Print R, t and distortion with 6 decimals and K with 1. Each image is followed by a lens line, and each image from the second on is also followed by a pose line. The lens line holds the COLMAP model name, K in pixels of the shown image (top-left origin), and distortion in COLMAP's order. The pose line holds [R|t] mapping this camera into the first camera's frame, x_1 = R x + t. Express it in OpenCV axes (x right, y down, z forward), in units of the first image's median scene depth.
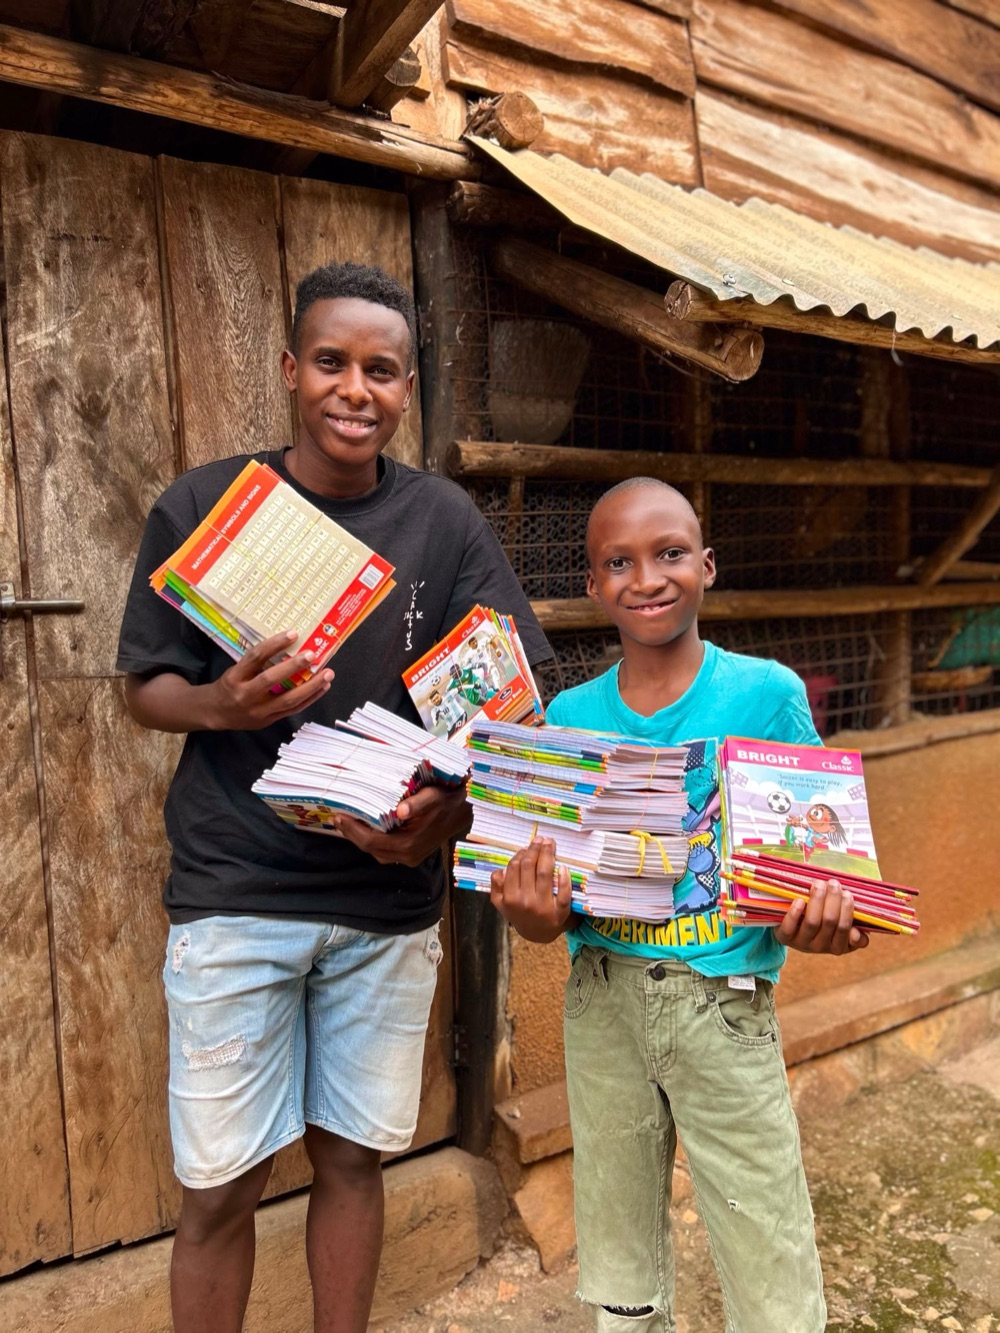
lens RADIAL K [[1020.5, 0, 505.9], [0, 1020.5, 665.1], [0, 0, 1]] dist [0.026192, -0.034717]
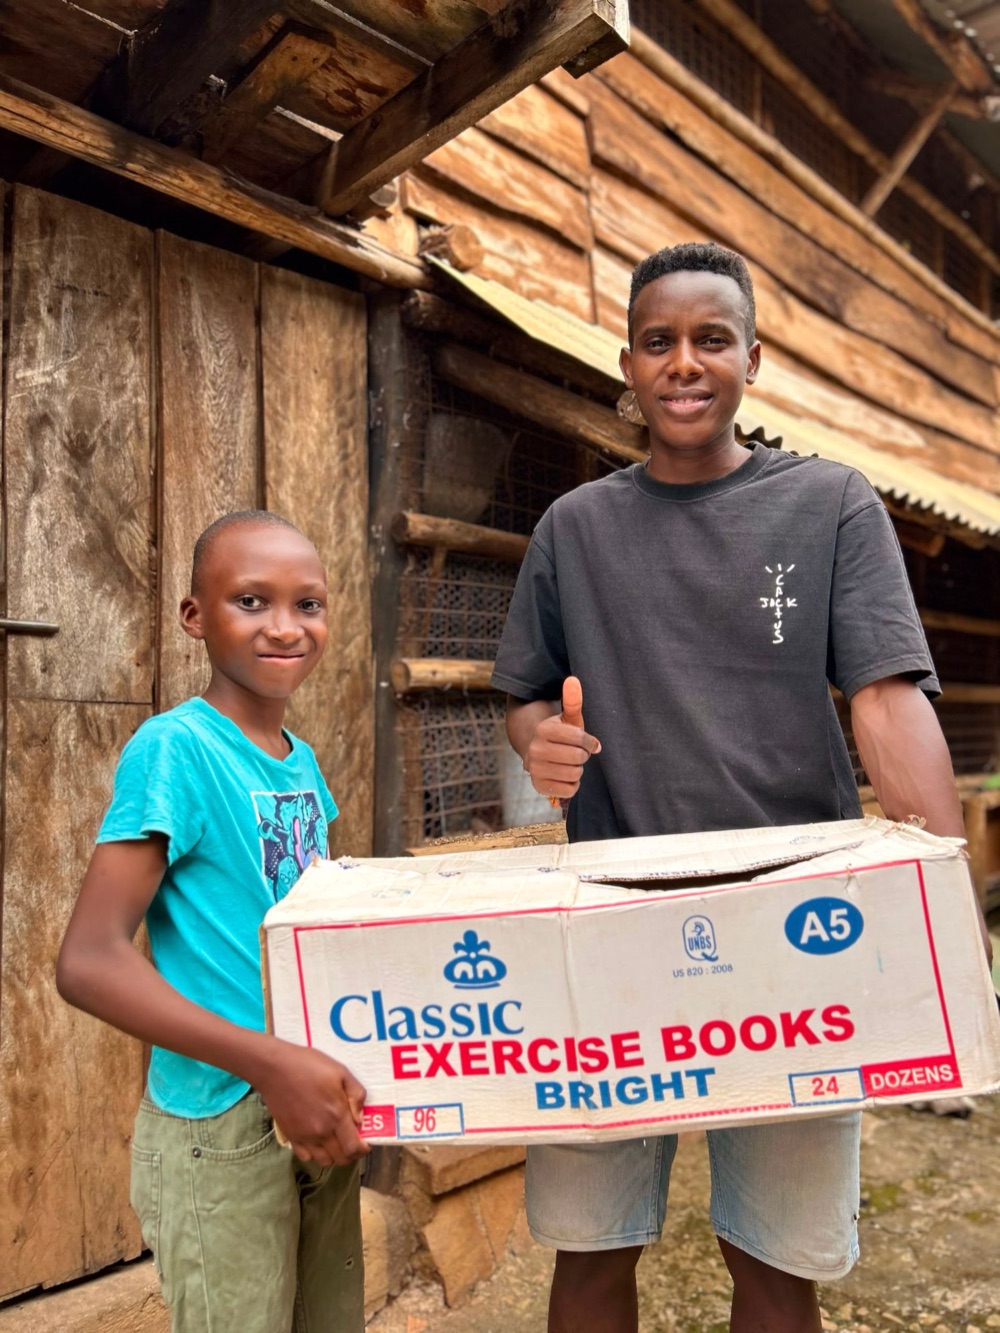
lens RADIAL K [[1020.5, 0, 498.8], [0, 1020.5, 664.9], [0, 0, 1]] dist [0.026192, -0.034717]
pose [[0.973378, 0.057636, 0.221842, -0.199205], [-0.031232, 0.992192, -0.120744, 0.084072], [-0.227069, 0.110601, 0.967578, -0.088418]]
